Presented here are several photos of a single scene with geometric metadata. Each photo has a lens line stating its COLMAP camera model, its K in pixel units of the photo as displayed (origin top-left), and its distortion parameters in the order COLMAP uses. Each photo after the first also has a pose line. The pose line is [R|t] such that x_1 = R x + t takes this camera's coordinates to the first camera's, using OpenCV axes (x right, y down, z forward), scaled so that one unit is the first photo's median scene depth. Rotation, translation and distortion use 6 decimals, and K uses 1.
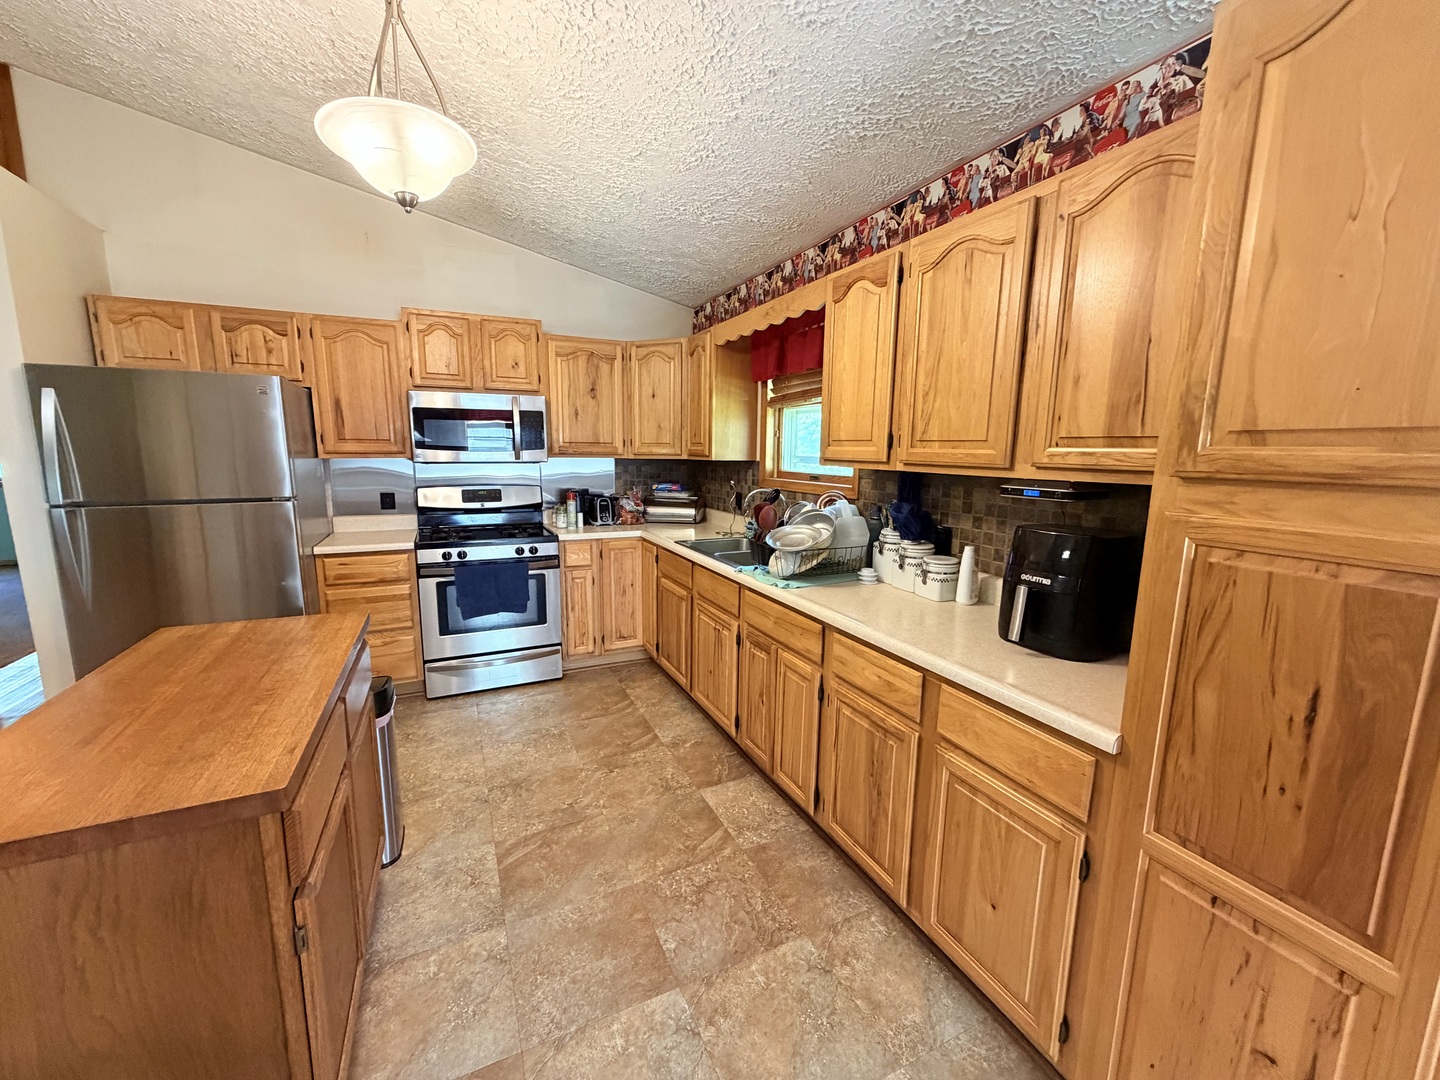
lens RADIAL K [[568.4, 0, 713.3], [0, 568.4, 542.1], [0, 0, 1]] dist [0.000076, 0.000086]
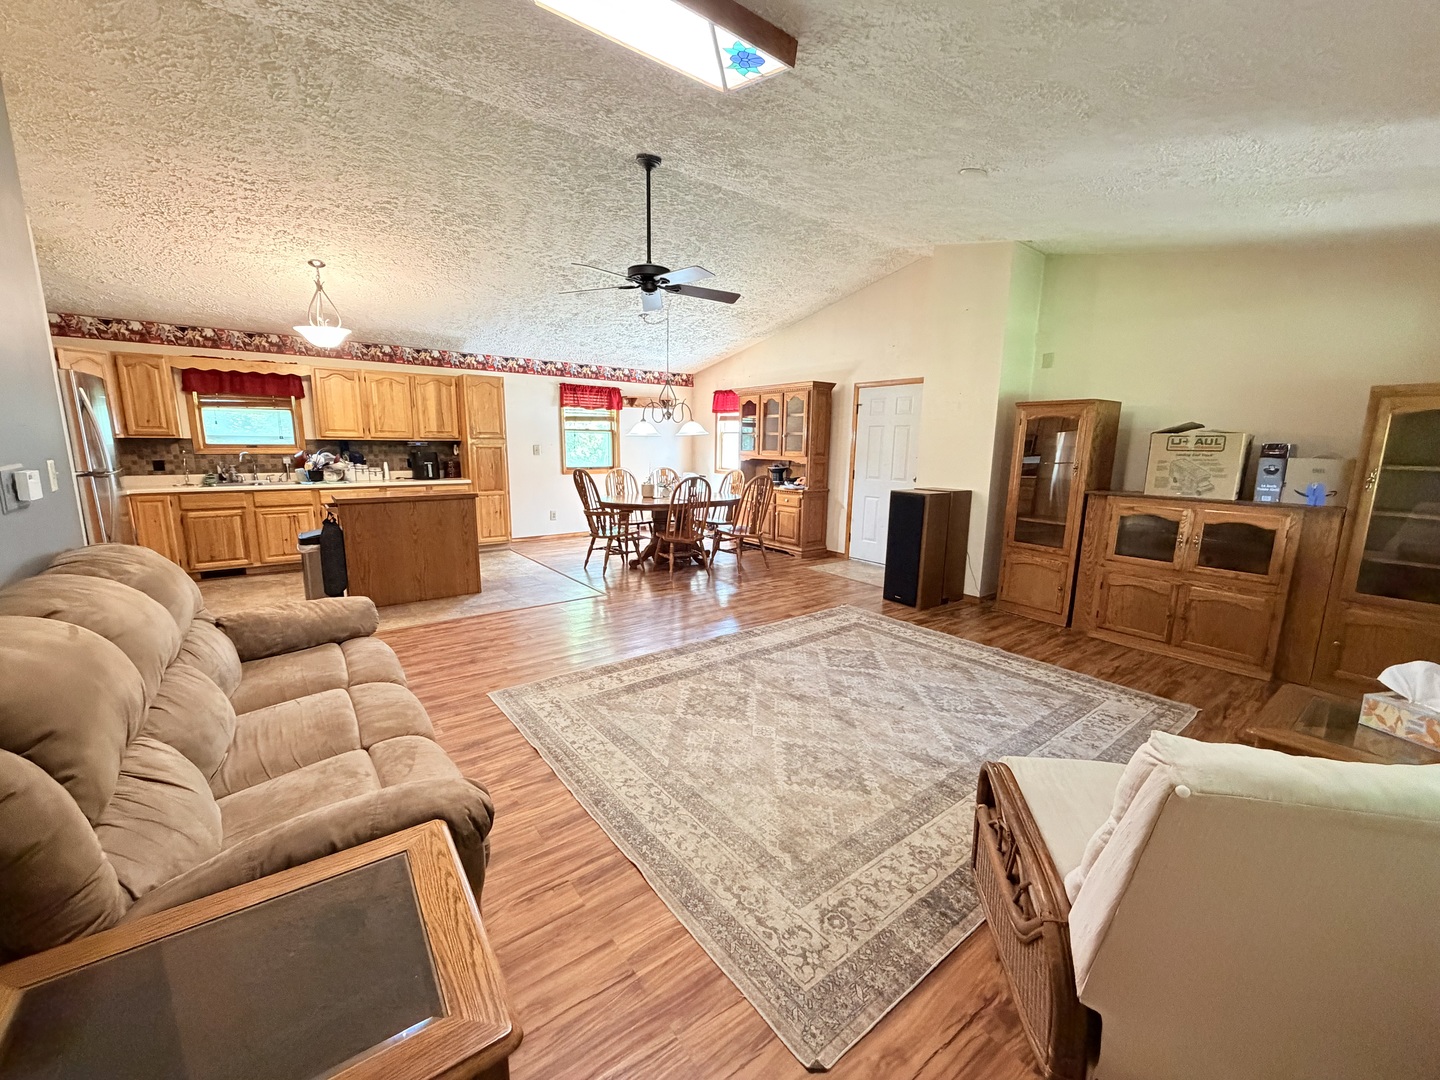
lens RADIAL K [[573.3, 0, 715.5], [0, 573.3, 540.6], [0, 0, 1]] dist [-0.000348, -0.000092]
pose [[-0.214825, -0.179321, 0.960049, -2.081666], [0.145540, 0.966146, 0.213027, 0.011801], [-0.965748, 0.185489, -0.181454, -0.125689]]
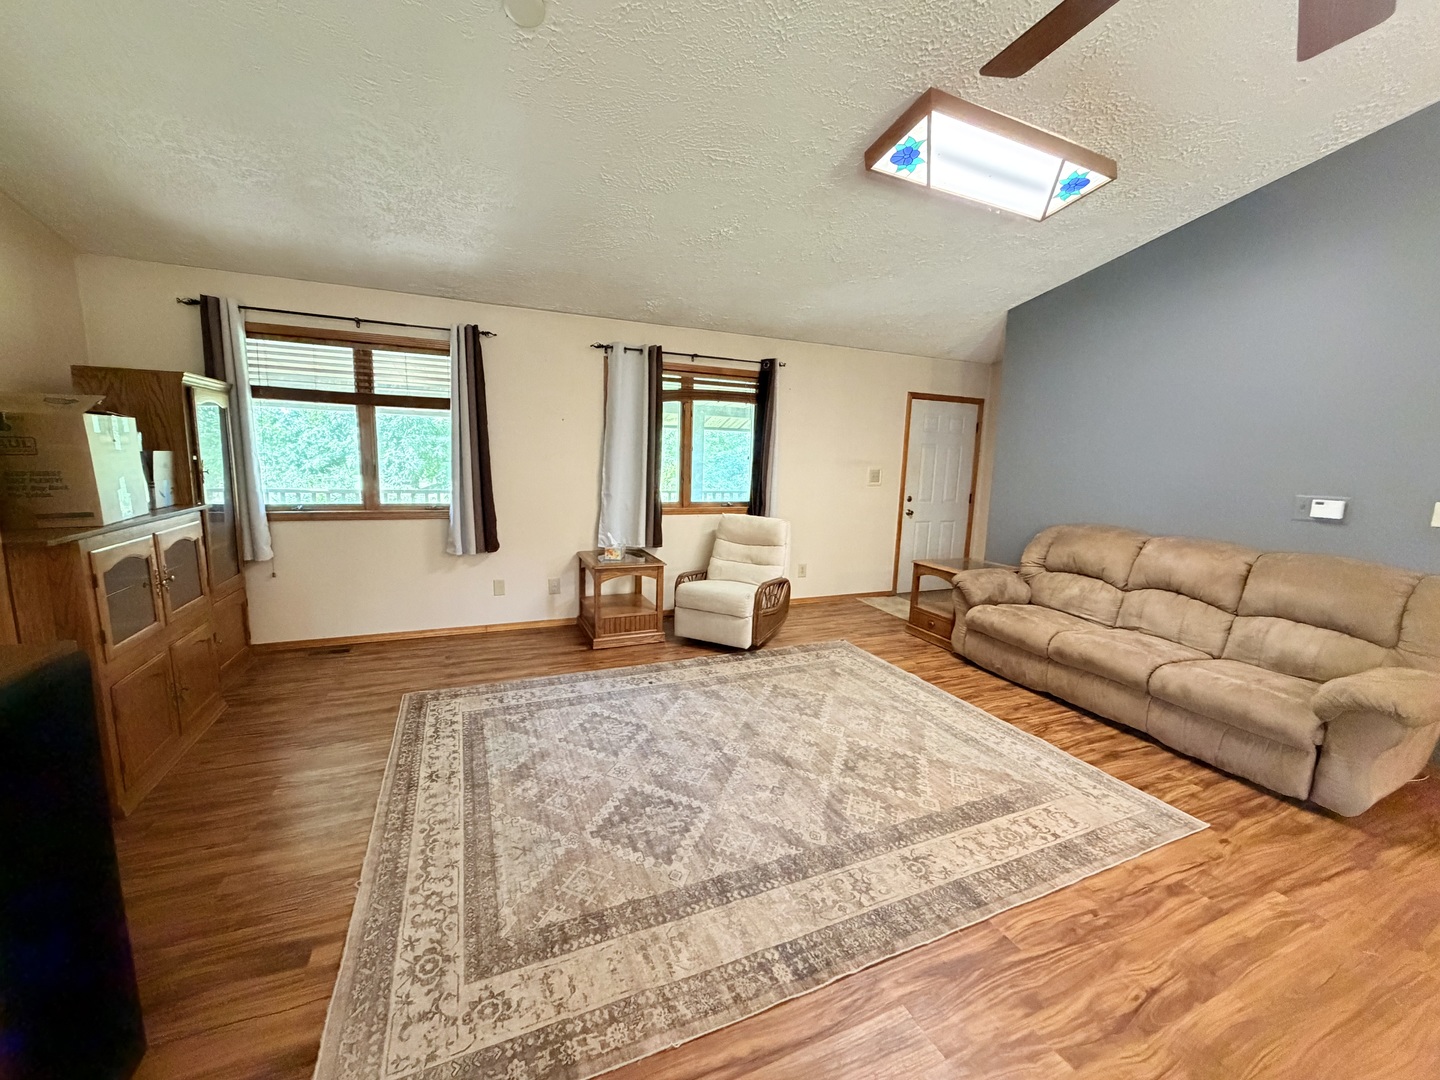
lens RADIAL K [[573.3, 0, 715.5], [0, 573.3, 540.6], [0, 0, 1]] dist [-0.000348, -0.000092]
pose [[-0.025488, 0.138263, -0.990068, -0.385538], [-0.195788, 0.970519, 0.140573, 0.096699], [0.980315, 0.197426, 0.002334, -0.562580]]
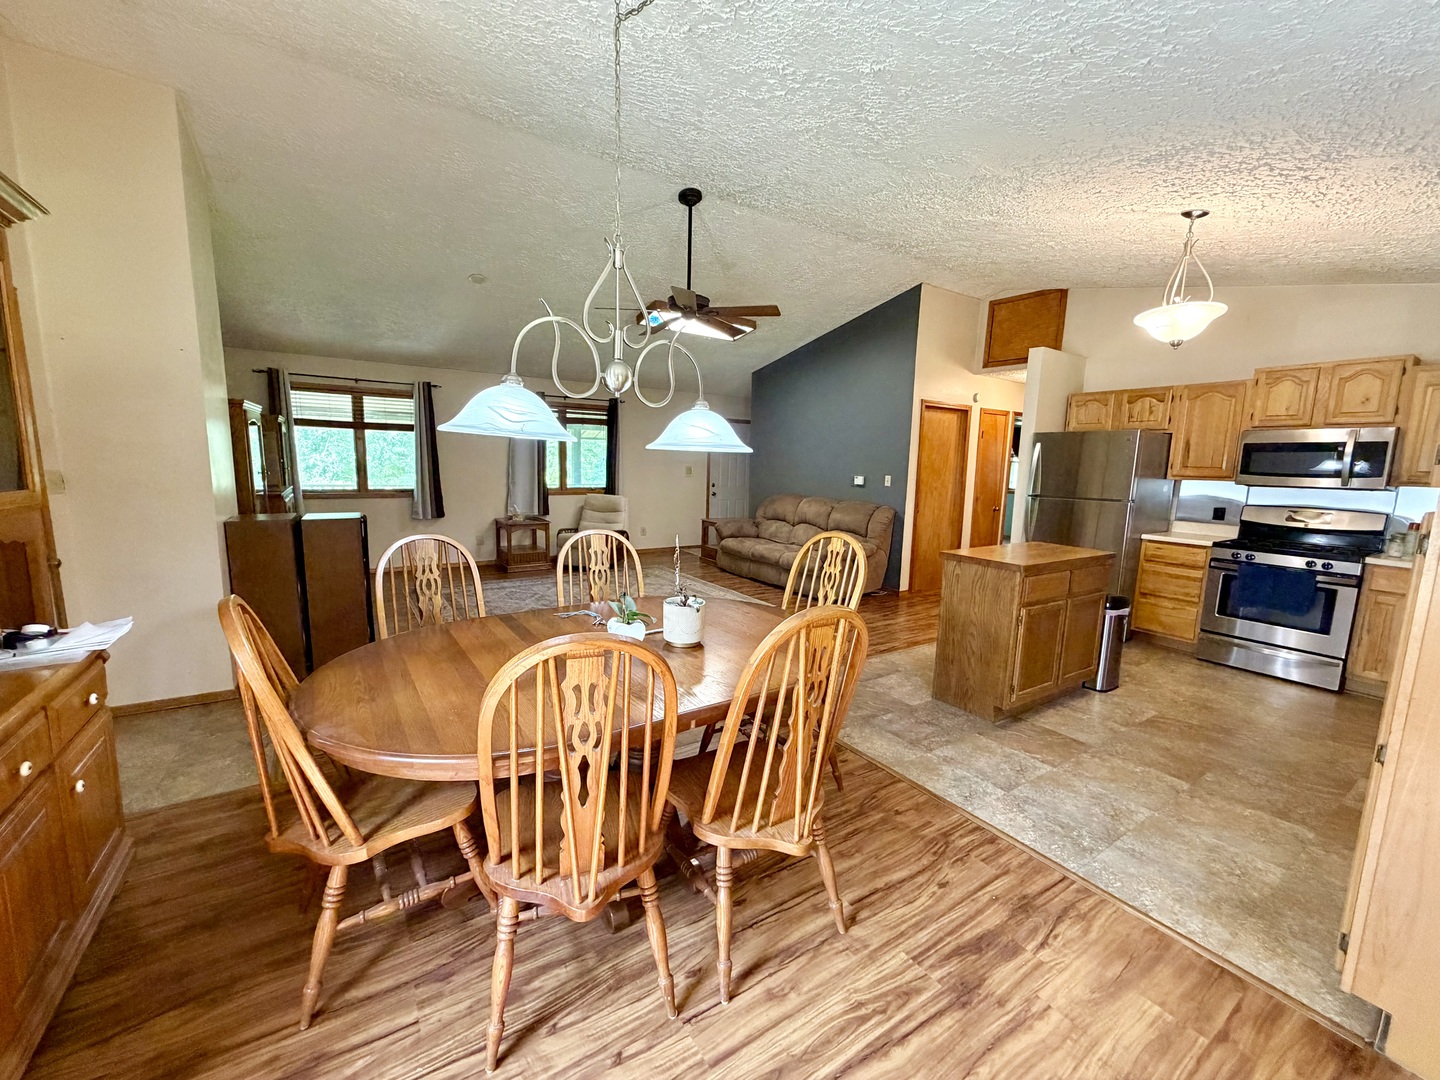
lens RADIAL K [[573.3, 0, 715.5], [0, 573.3, 540.6], [0, 0, 1]] dist [-0.000348, -0.000092]
pose [[0.142739, 0.130034, -0.981181, 0.647401], [-0.185502, 0.977280, 0.102531, 0.077667], [0.972221, 0.167376, 0.163618, -0.383740]]
